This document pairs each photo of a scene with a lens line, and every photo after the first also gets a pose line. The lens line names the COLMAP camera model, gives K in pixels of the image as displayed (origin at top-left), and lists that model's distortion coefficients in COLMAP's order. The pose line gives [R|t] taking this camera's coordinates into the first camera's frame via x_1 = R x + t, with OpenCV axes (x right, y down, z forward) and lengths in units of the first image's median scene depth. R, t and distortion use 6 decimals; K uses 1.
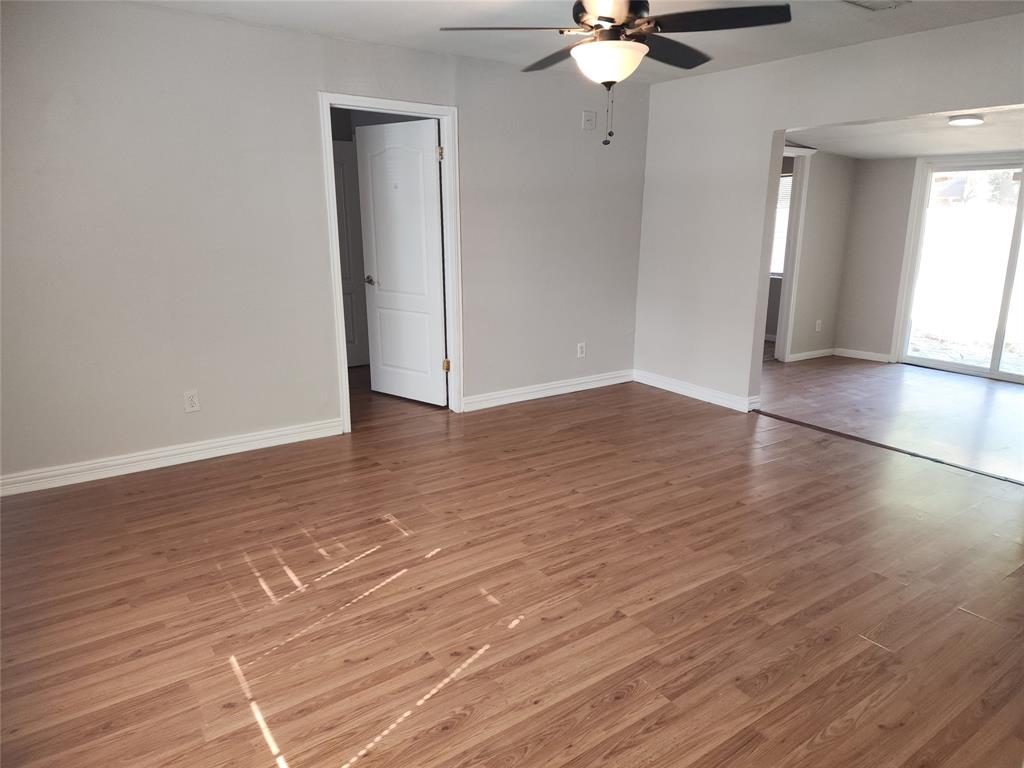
lens RADIAL K [[679.9, 0, 516.8], [0, 679.9, 383.7], [0, 0, 1]] dist [0.058575, -0.028966]
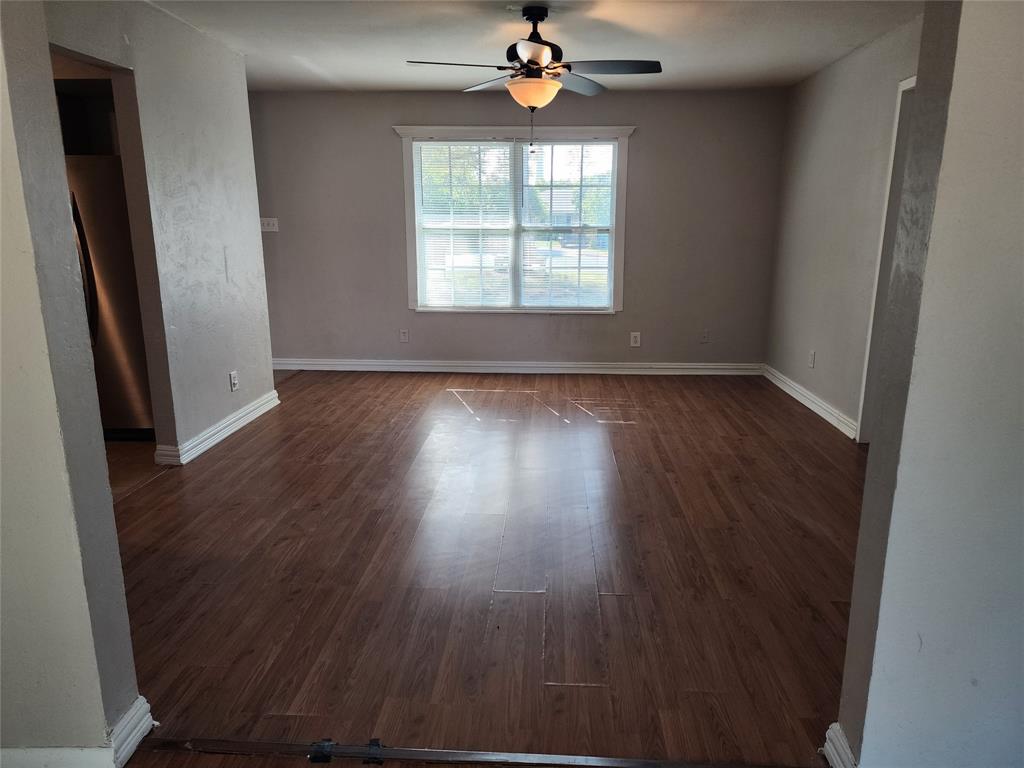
lens RADIAL K [[679.9, 0, 515.5], [0, 679.9, 384.5], [0, 0, 1]] dist [0.058575, -0.028966]
pose [[-0.621216, 0.171819, -0.764571, 0.886272], [-0.198717, 0.909237, 0.365787, -0.298458], [0.758025, 0.379166, -0.530689, 1.319014]]
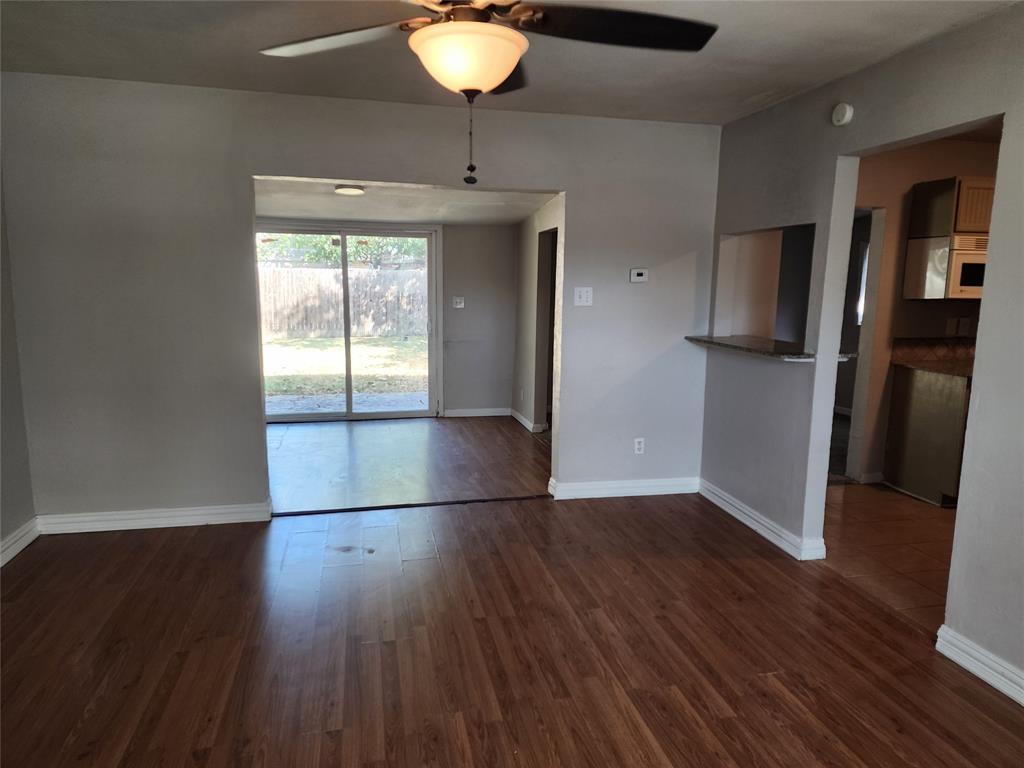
lens RADIAL K [[679.9, 0, 514.5], [0, 679.9, 381.0], [0, 0, 1]] dist [0.058575, -0.028966]
pose [[0.383016, -0.146311, 0.912081, -0.342268], [0.215405, 0.974303, 0.065835, -0.140521], [-0.898276, 0.171251, 0.404690, 0.518951]]
